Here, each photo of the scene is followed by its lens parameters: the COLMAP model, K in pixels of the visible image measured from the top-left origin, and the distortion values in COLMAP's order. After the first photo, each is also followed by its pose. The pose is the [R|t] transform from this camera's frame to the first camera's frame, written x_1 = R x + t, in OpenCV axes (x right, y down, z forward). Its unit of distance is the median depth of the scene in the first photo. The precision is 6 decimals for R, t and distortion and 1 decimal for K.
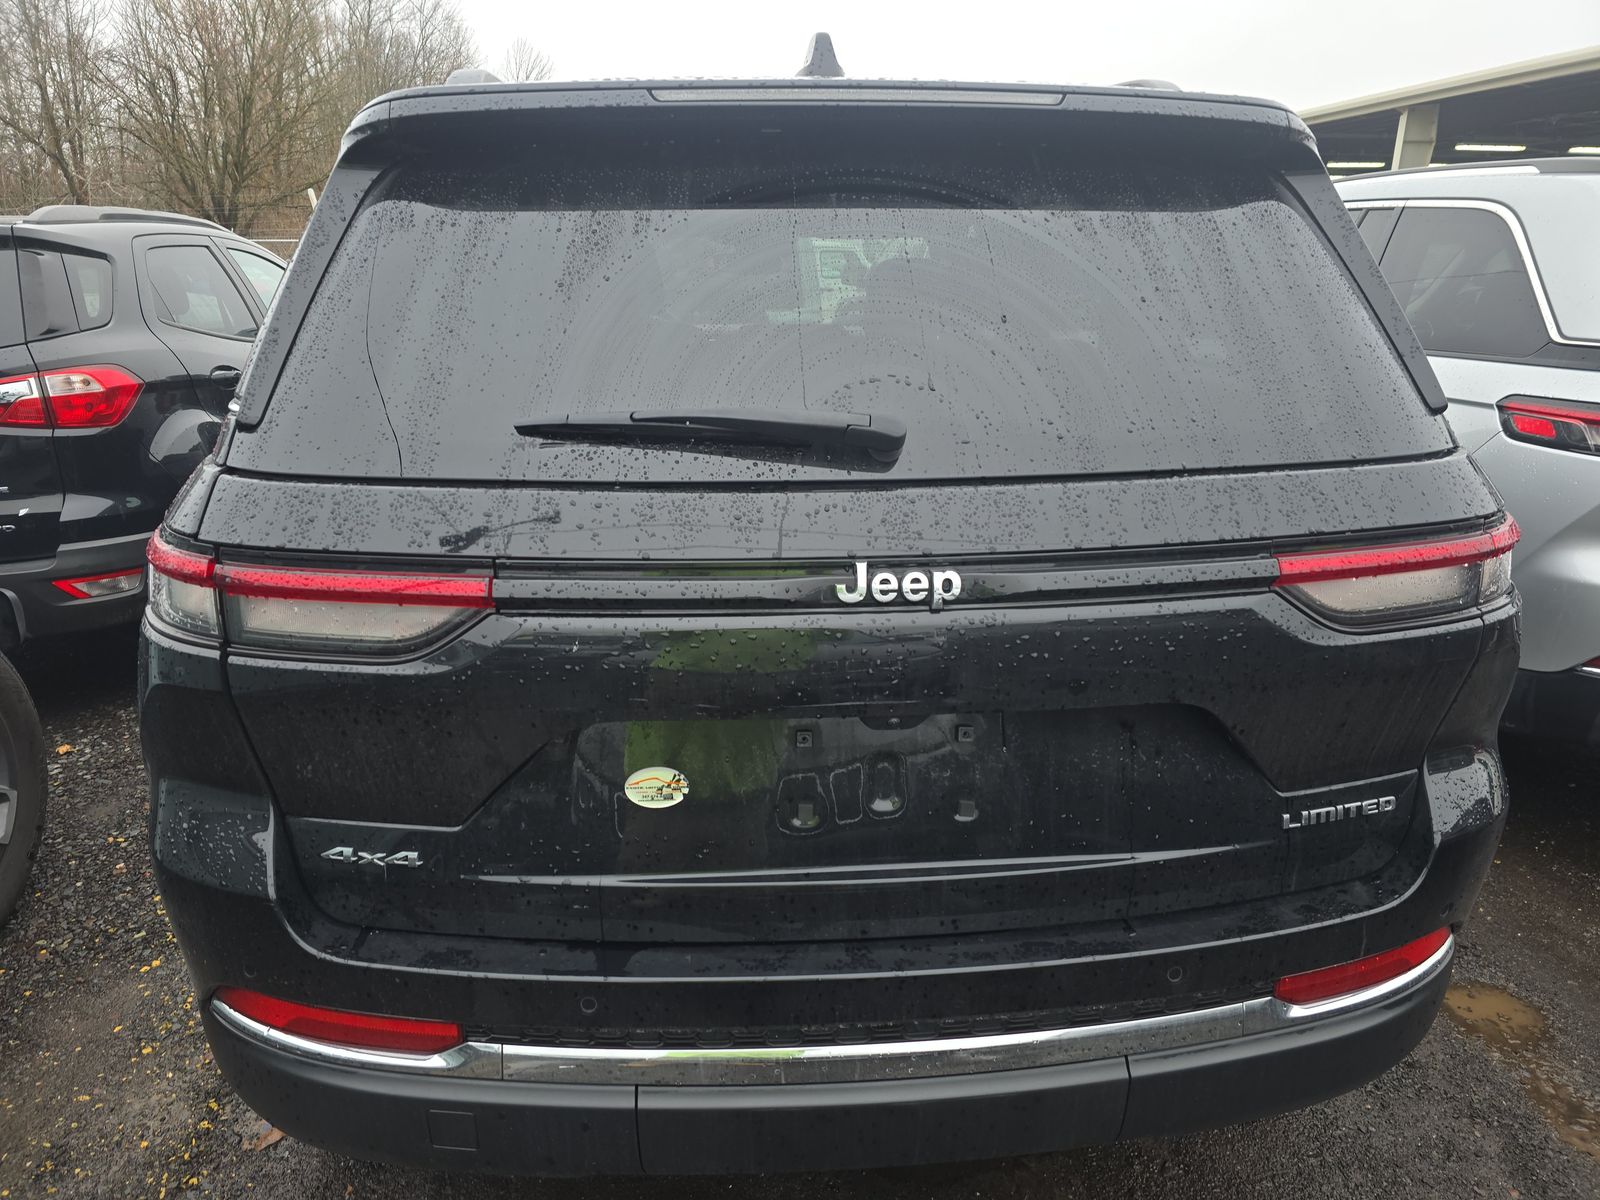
lens RADIAL K [[1065.8, 0, 794.9], [0, 1065.8, 596.2], [0, 0, 1]] dist [0.063245, -0.054831]
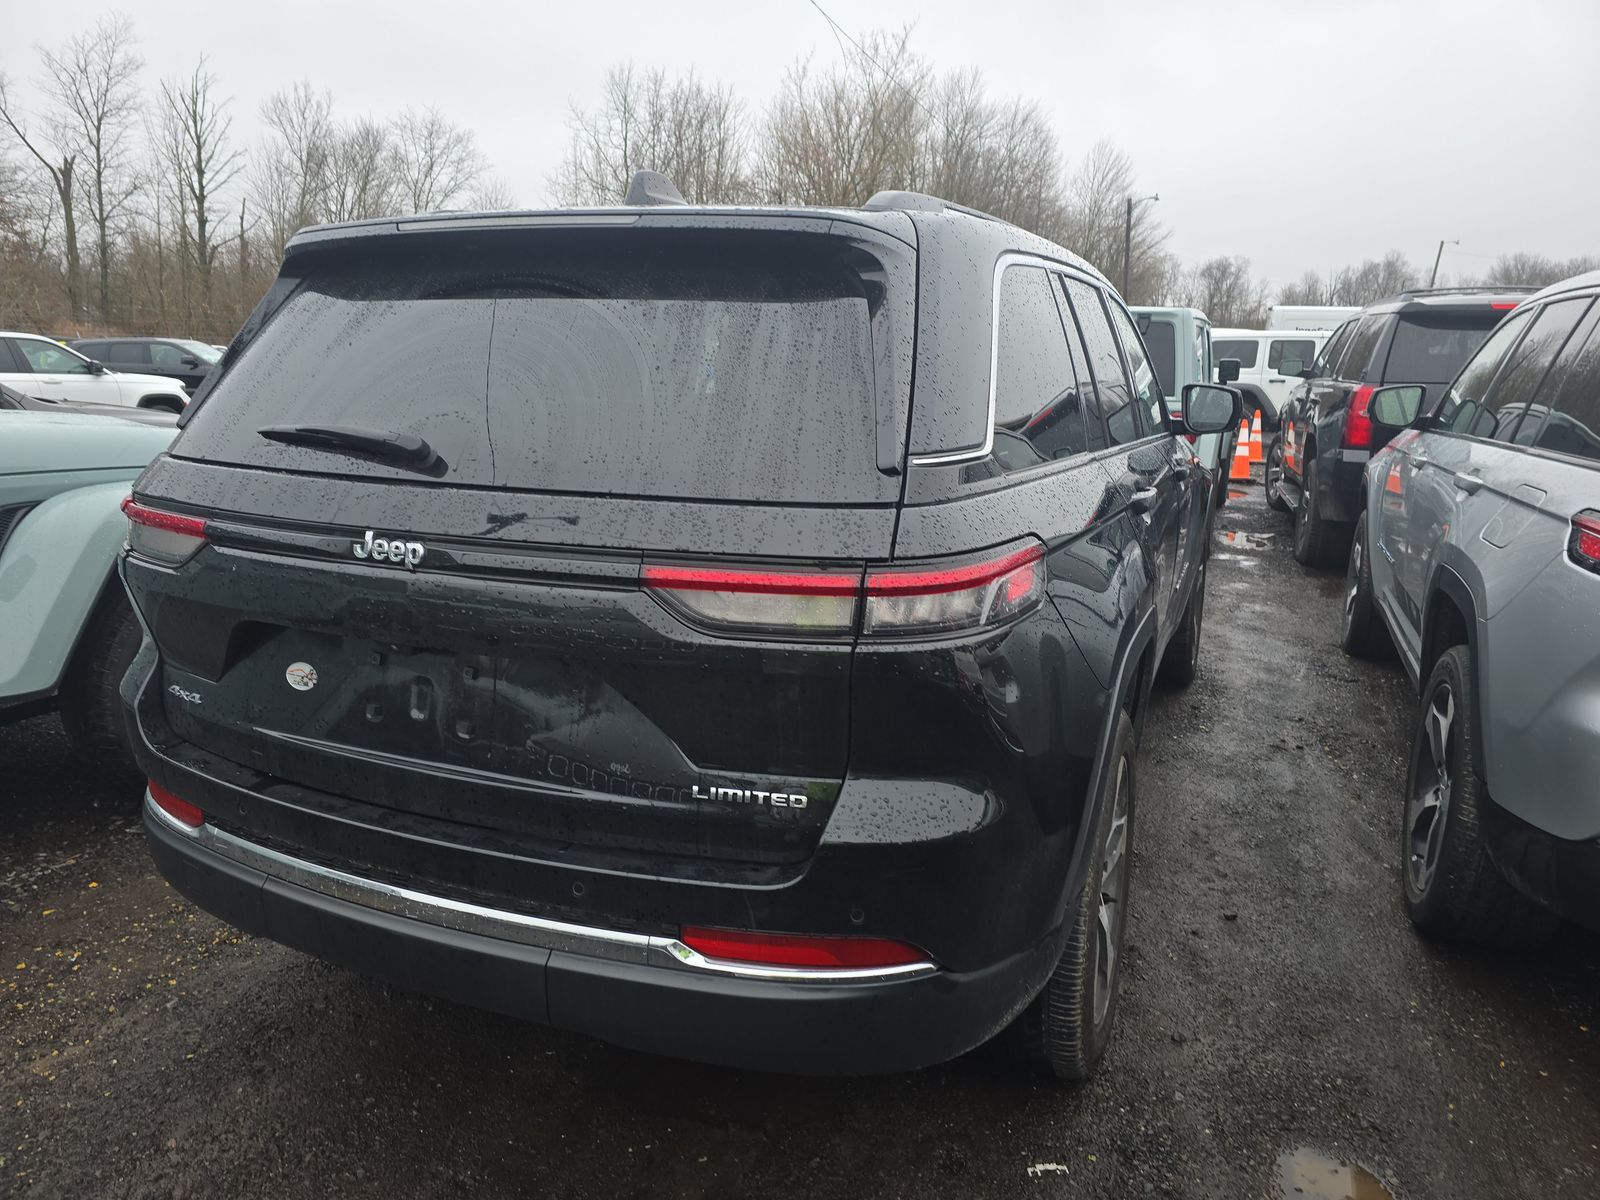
lens RADIAL K [[1065.8, 0, 794.9], [0, 1065.8, 596.2], [0, 0, 1]] dist [0.063245, -0.054831]
pose [[0.882678, 0.118721, -0.454736, 1.168662], [-0.154396, 0.987117, -0.041982, 0.026204], [0.443893, 0.107267, 0.889636, -0.046648]]
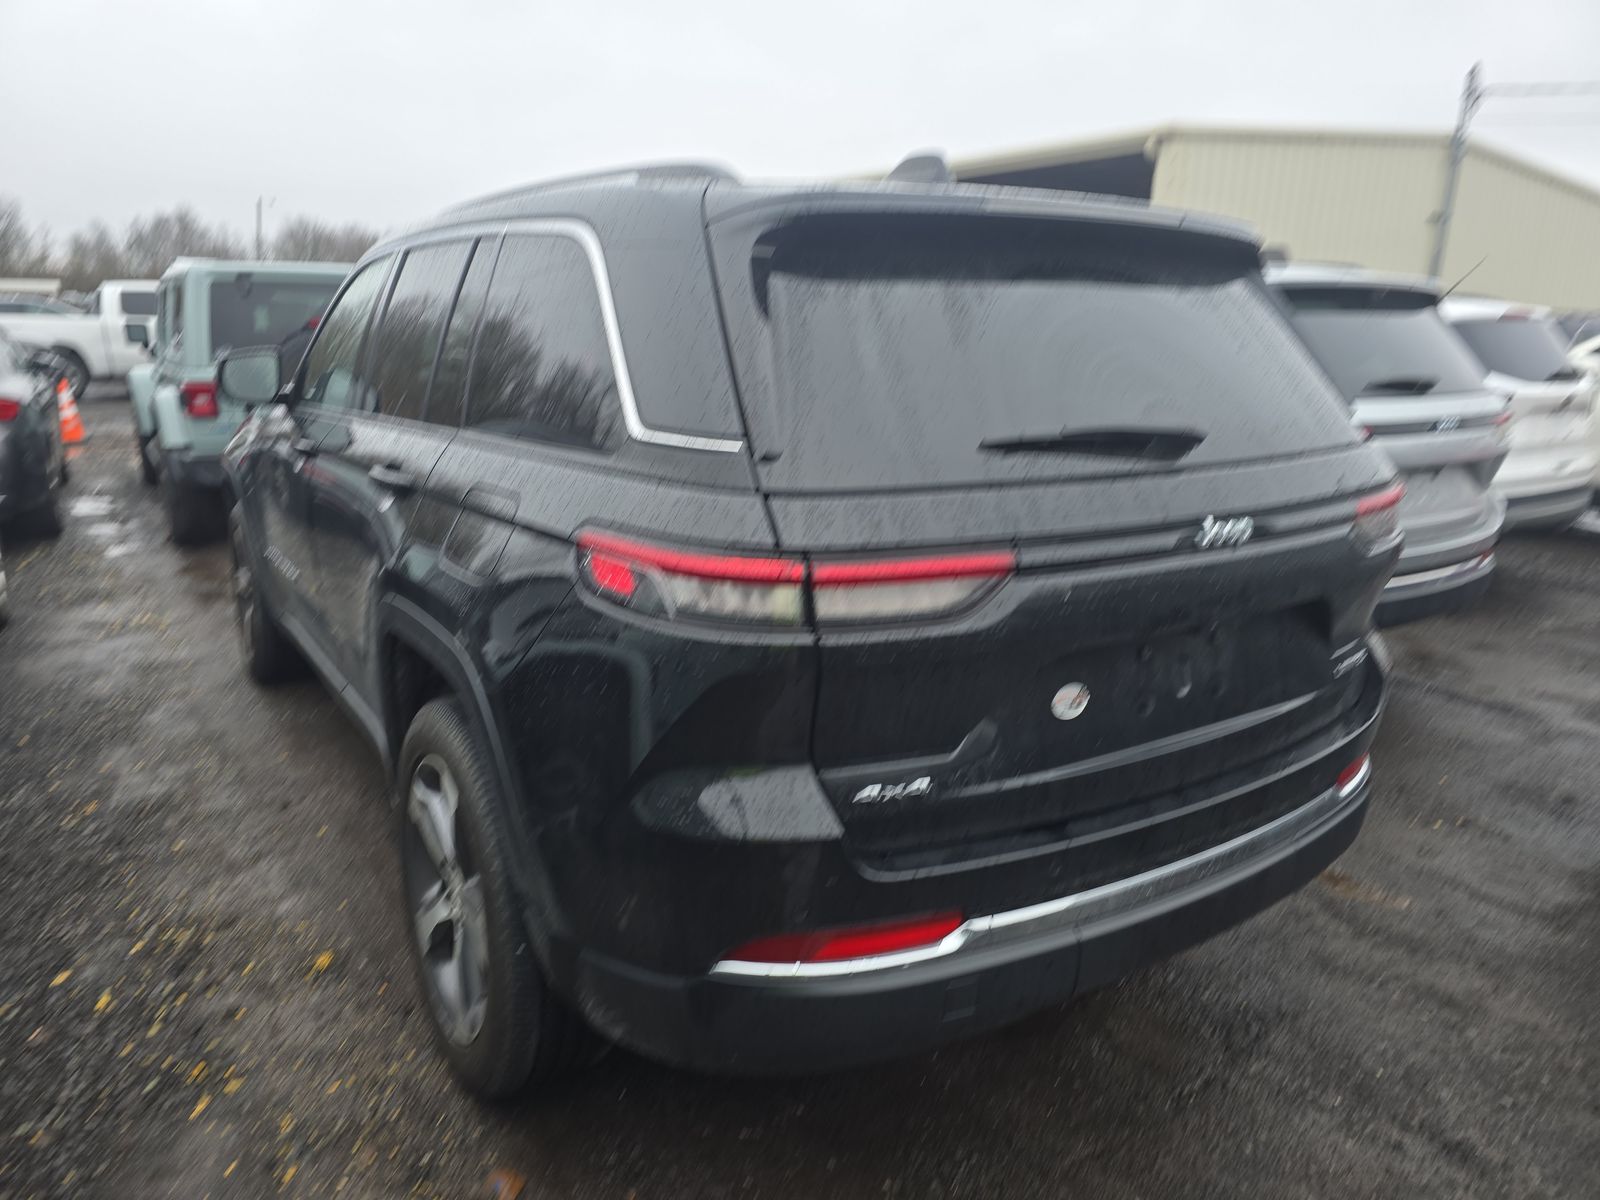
lens RADIAL K [[1065.8, 0, 794.9], [0, 1065.8, 596.2], [0, 0, 1]] dist [0.063245, -0.054831]
pose [[0.887970, -0.111131, 0.446272, -1.060415], [0.133075, 0.990942, -0.018020, 0.024490], [-0.440228, 0.075388, 0.894716, -0.084697]]
